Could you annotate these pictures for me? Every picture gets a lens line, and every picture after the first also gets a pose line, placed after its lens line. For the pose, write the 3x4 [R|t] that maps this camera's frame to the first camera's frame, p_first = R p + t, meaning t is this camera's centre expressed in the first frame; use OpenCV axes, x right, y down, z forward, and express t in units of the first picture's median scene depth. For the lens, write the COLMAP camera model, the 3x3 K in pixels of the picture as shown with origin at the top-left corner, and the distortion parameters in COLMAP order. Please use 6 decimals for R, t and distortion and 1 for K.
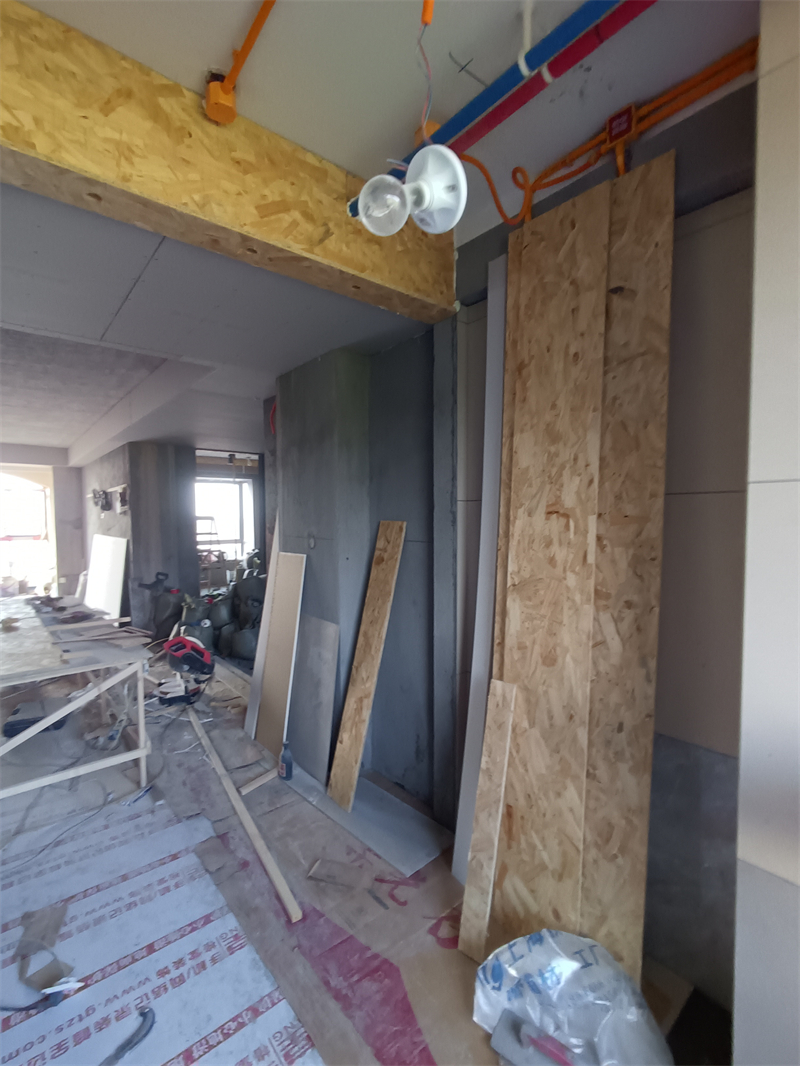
lens RADIAL K [[490.0, 0, 409.2], [0, 490.0, 538.1], [0, 0, 1]] dist [-0.005069, 0.002248]
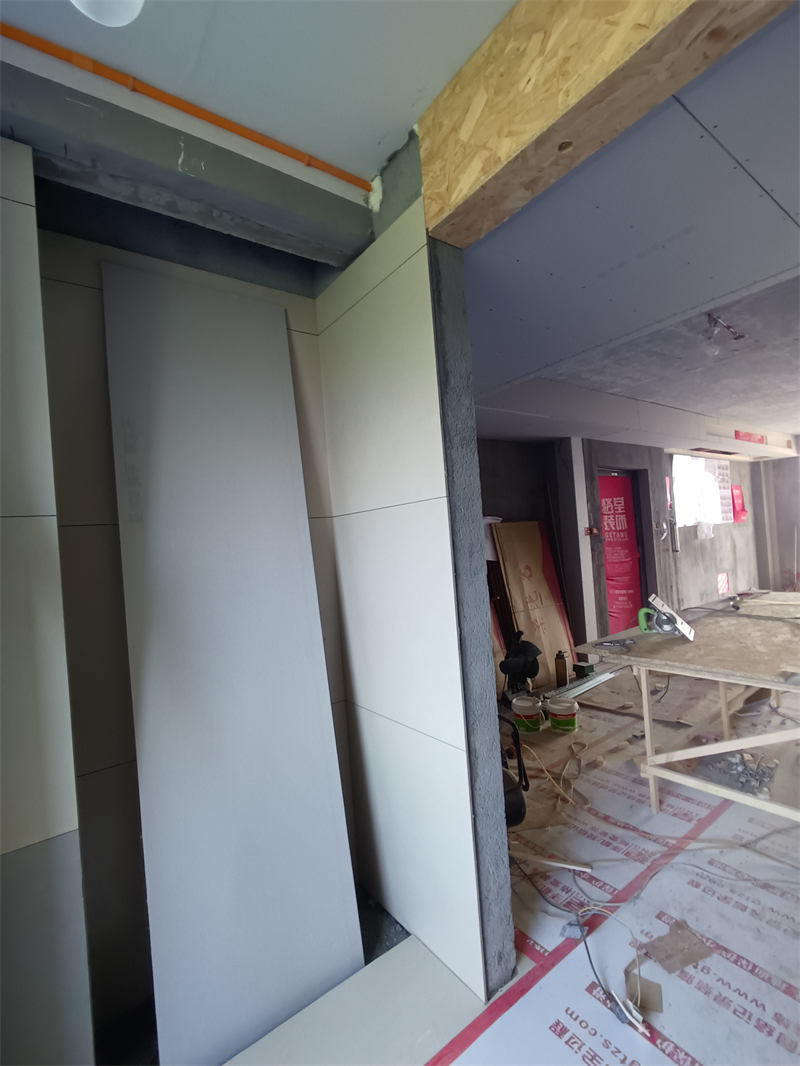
lens RADIAL K [[490.0, 0, 403.7], [0, 490.0, 539.9], [0, 0, 1]] dist [-0.005069, 0.002248]
pose [[-0.067523, 0.006015, -0.997700, 0.251420], [0.021103, 0.999767, 0.004599, 0.011833], [0.997495, -0.020743, -0.067634, 0.685594]]
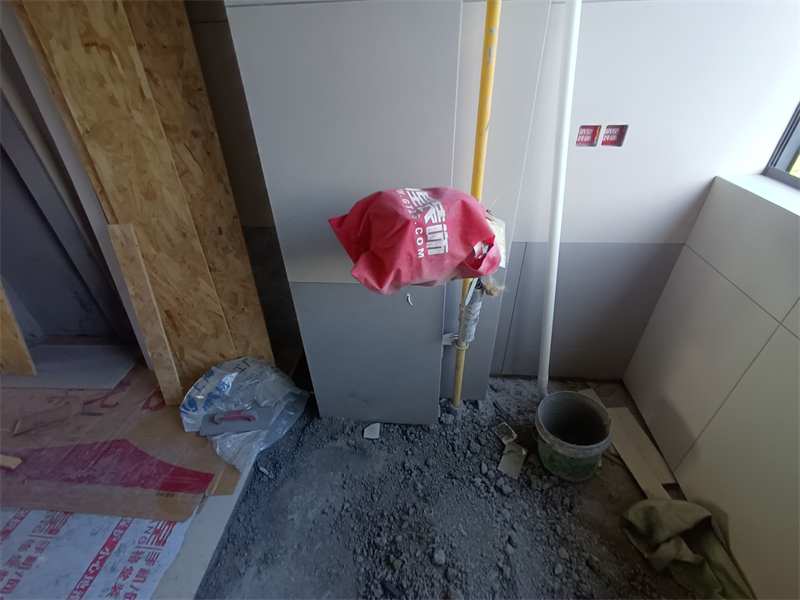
lens RADIAL K [[367.8, 0, 399.6], [0, 367.8, 304.3], [0, 0, 1]] dist [-0.005069, 0.002248]
pose [[0.719765, -0.411745, 0.558932, 0.115161], [0.056769, 0.837337, 0.543731, 0.020326], [-0.691893, -0.359629, 0.626060, -0.072738]]
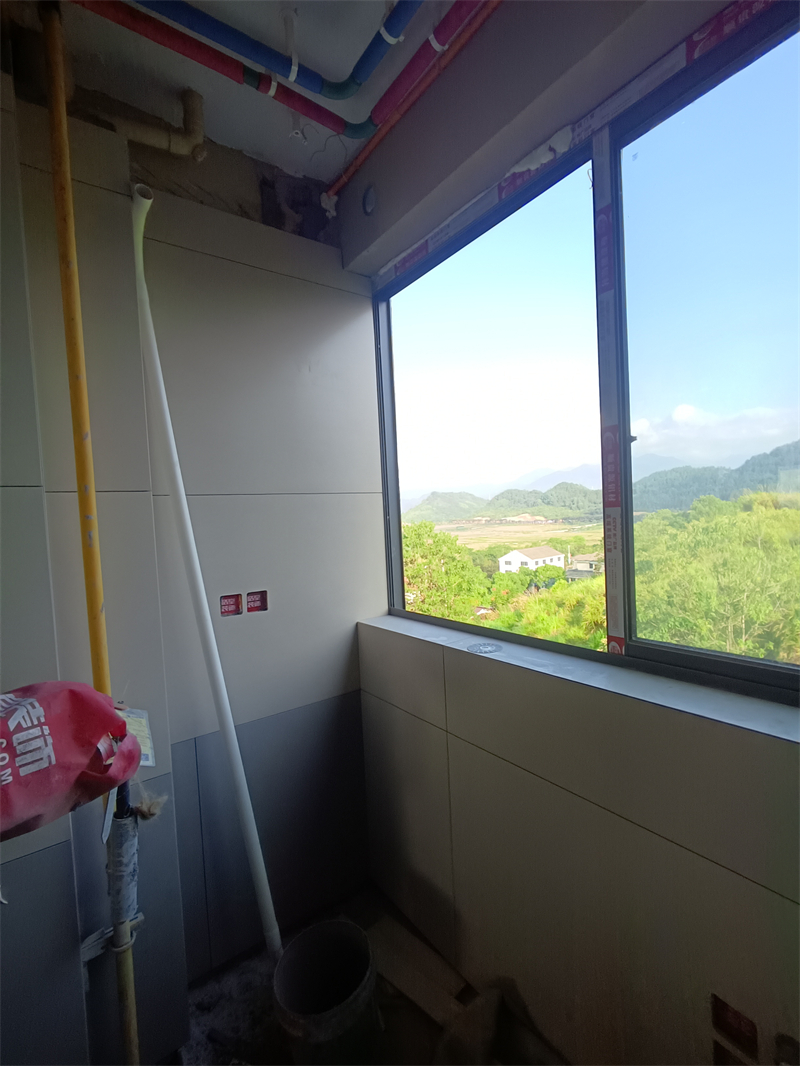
lens RADIAL K [[490.0, 0, 406.4], [0, 490.0, 539.3], [0, 0, 1]] dist [-0.005069, 0.002248]
pose [[0.079382, -0.040236, 0.996032, 0.038242], [0.103153, 0.994153, 0.031939, 0.037919], [-0.991493, 0.100208, 0.083068, -0.172649]]
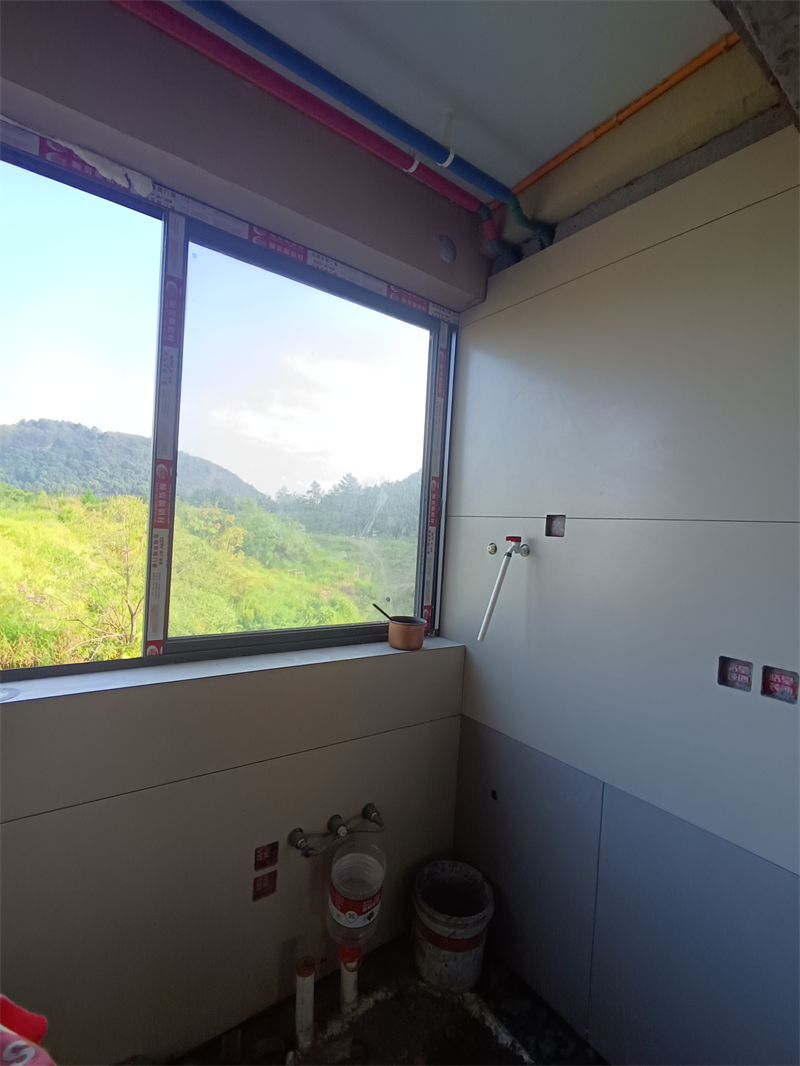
lens RADIAL K [[490.0, 0, 405.3], [0, 490.0, 535.4], [0, 0, 1]] dist [-0.005069, 0.002248]
pose [[-0.996134, -0.047964, 0.073598, 0.338692], [-0.042810, 0.996622, 0.070080, -0.026962], [-0.076711, 0.066659, -0.994823, 0.457916]]
